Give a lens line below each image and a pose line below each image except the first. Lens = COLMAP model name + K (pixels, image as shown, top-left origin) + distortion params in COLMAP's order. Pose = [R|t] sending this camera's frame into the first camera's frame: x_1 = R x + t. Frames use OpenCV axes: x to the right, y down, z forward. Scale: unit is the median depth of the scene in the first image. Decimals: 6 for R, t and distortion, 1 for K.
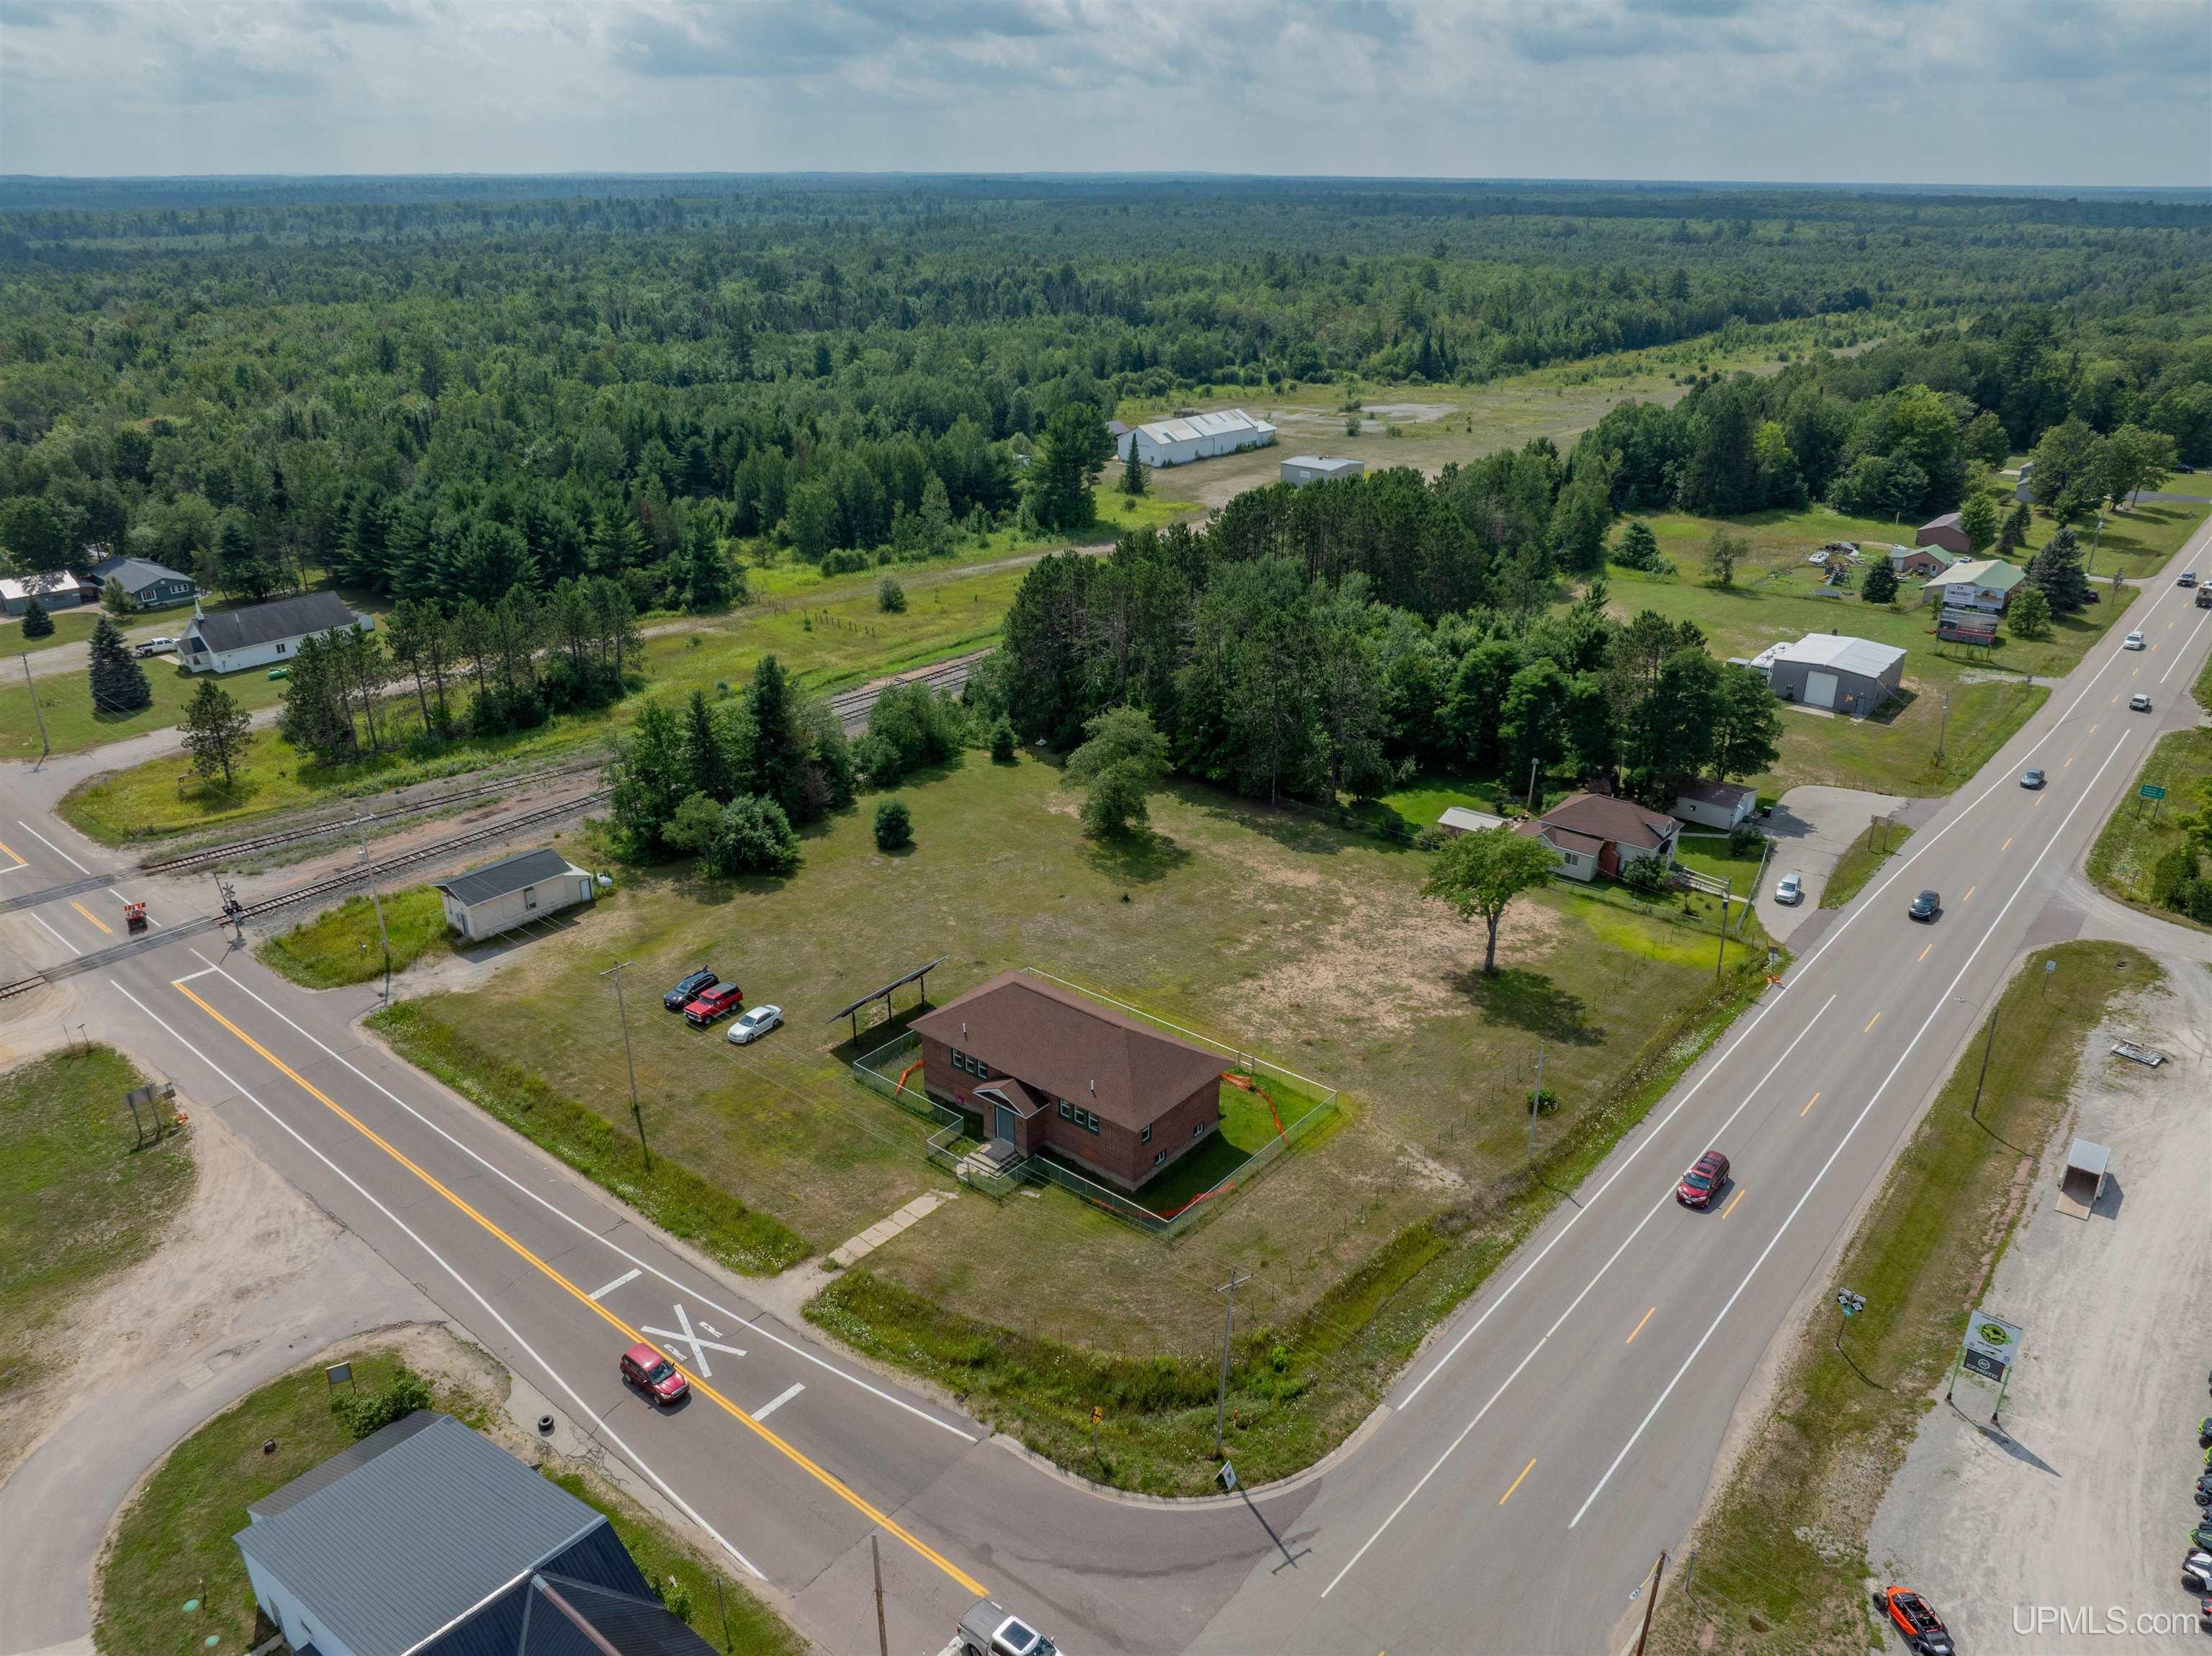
lens RADIAL K [[1554.3, 0, 1113.7], [0, 1554.3, 823.1], [0, 0, 1]] dist [-0.056640, 0.040904]
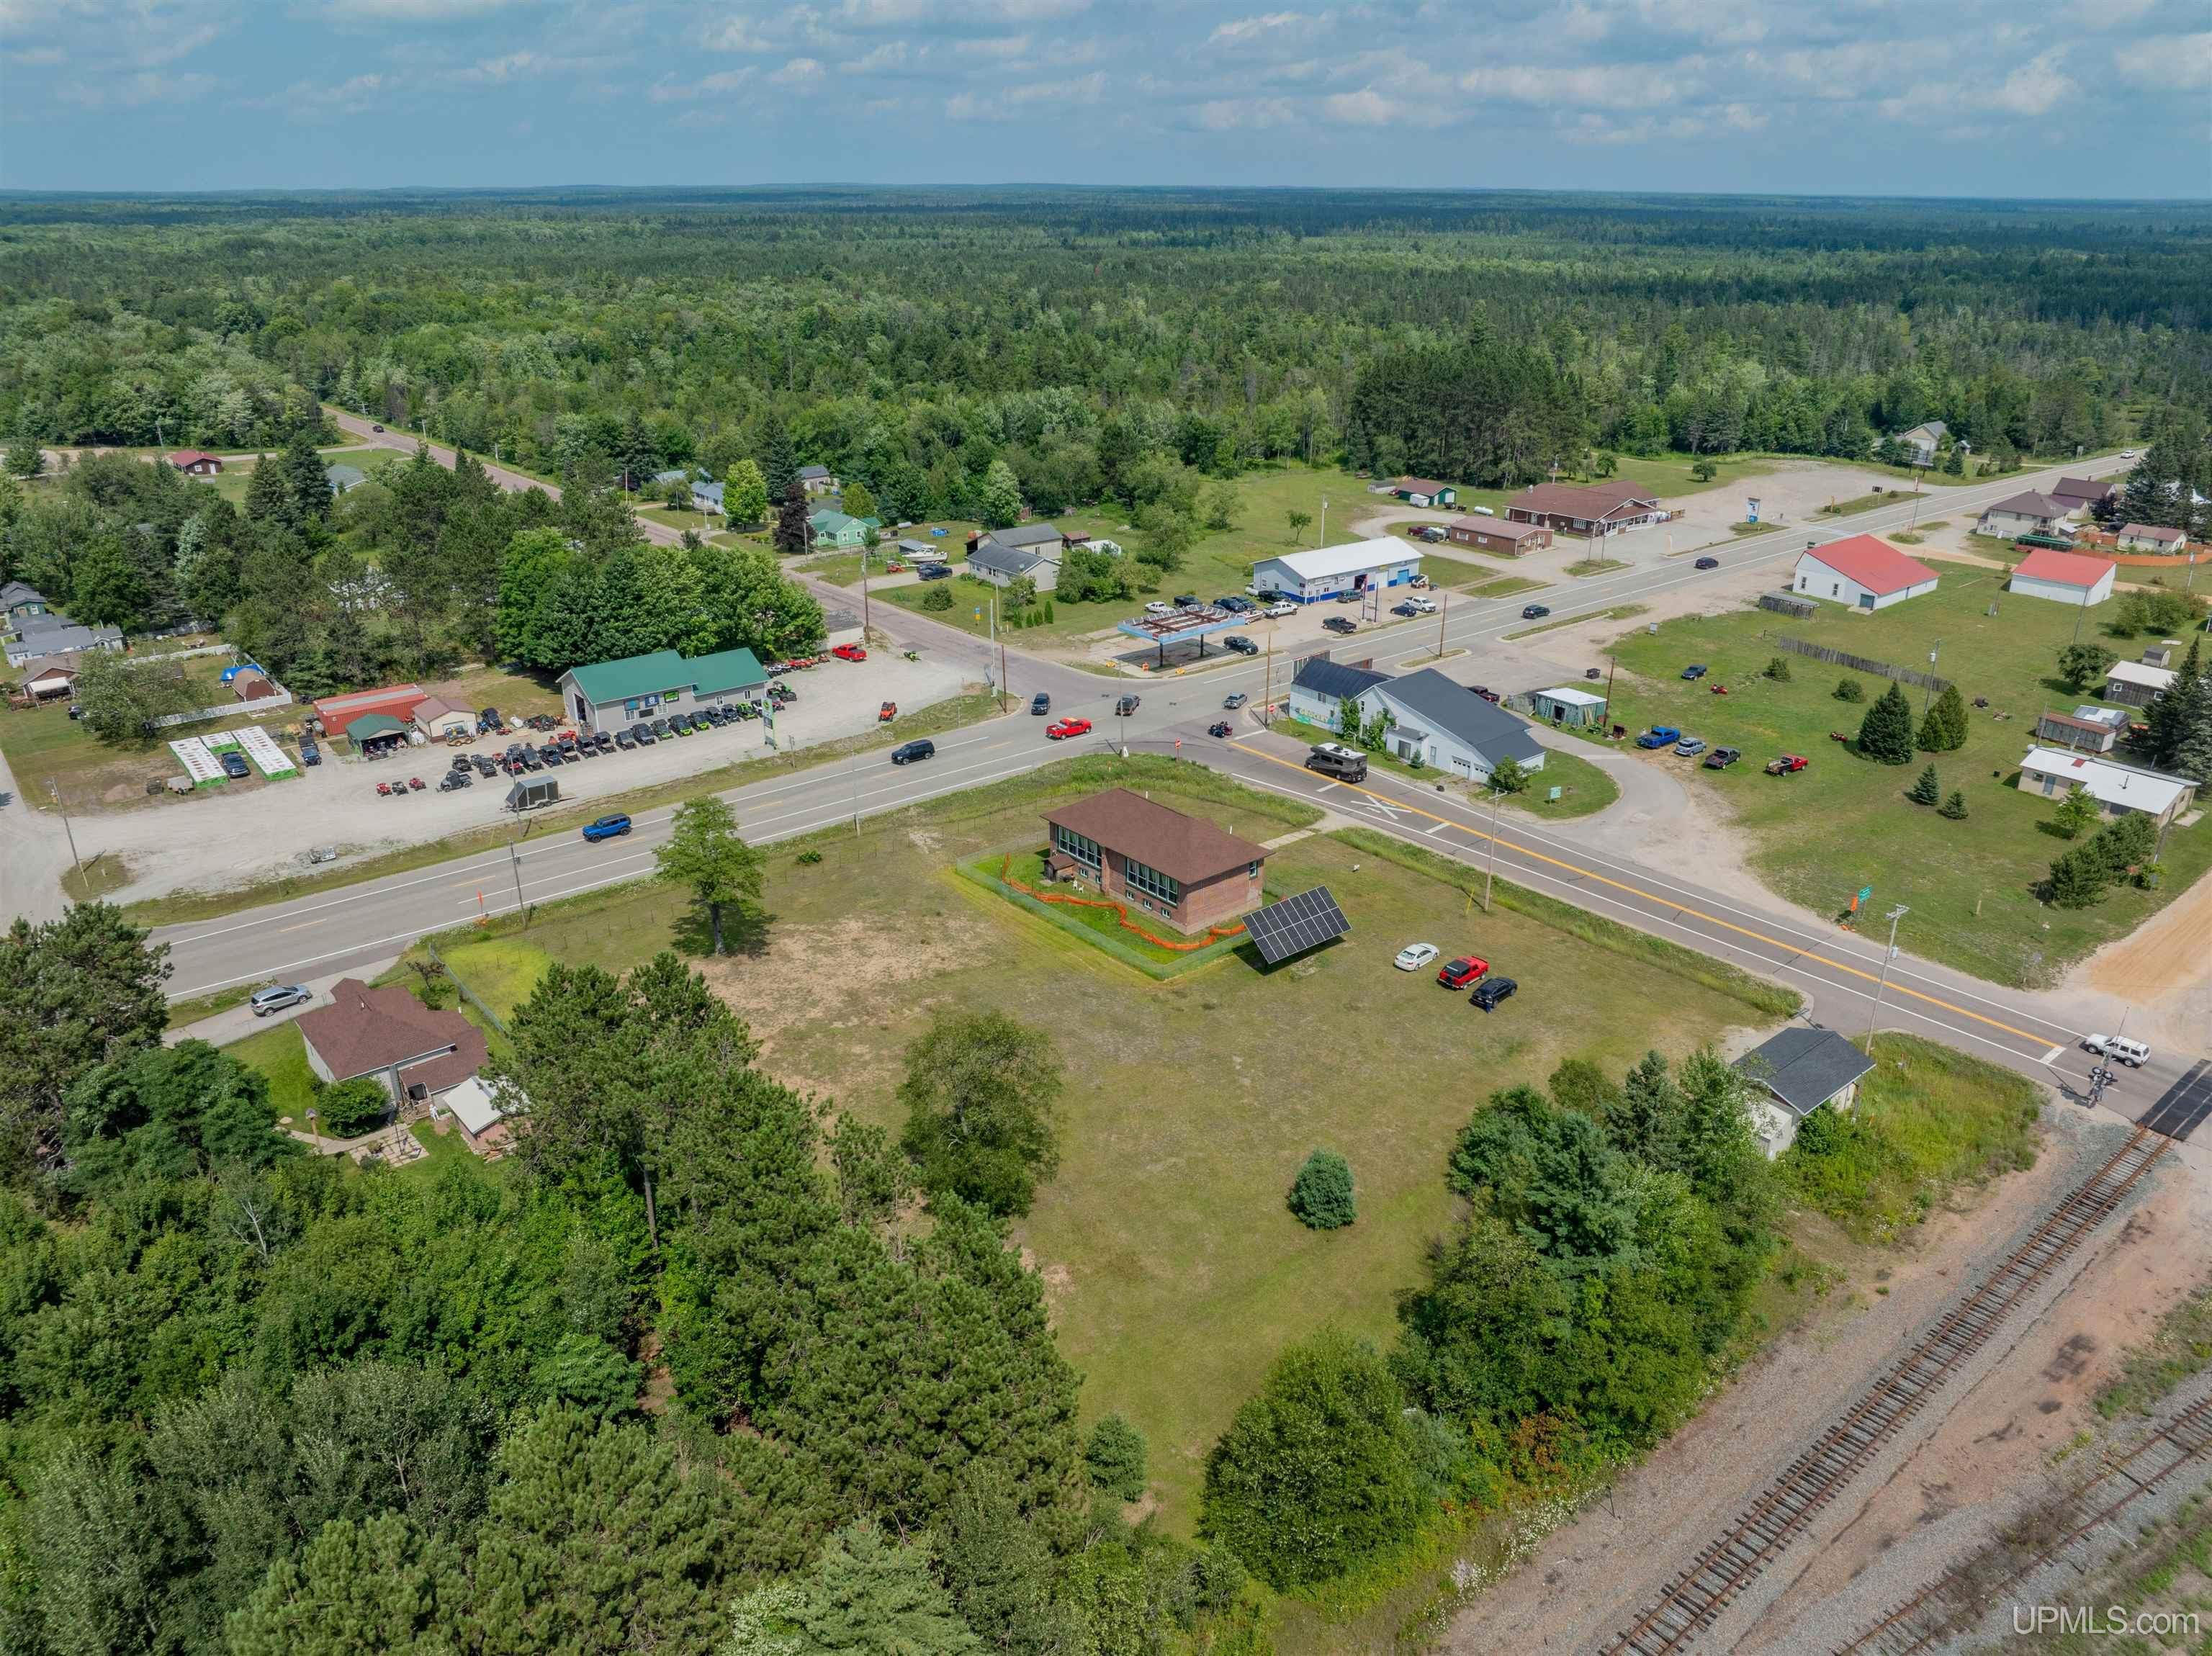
lens RADIAL K [[1554.3, 0, 1113.7], [0, 1554.3, 823.1], [0, 0, 1]] dist [-0.056640, 0.040904]
pose [[-0.983508, -0.076771, 0.163763, -0.196544], [0.063514, 0.701175, 0.710154, -0.748102], [-0.169346, 0.708844, -0.684735, 1.760302]]
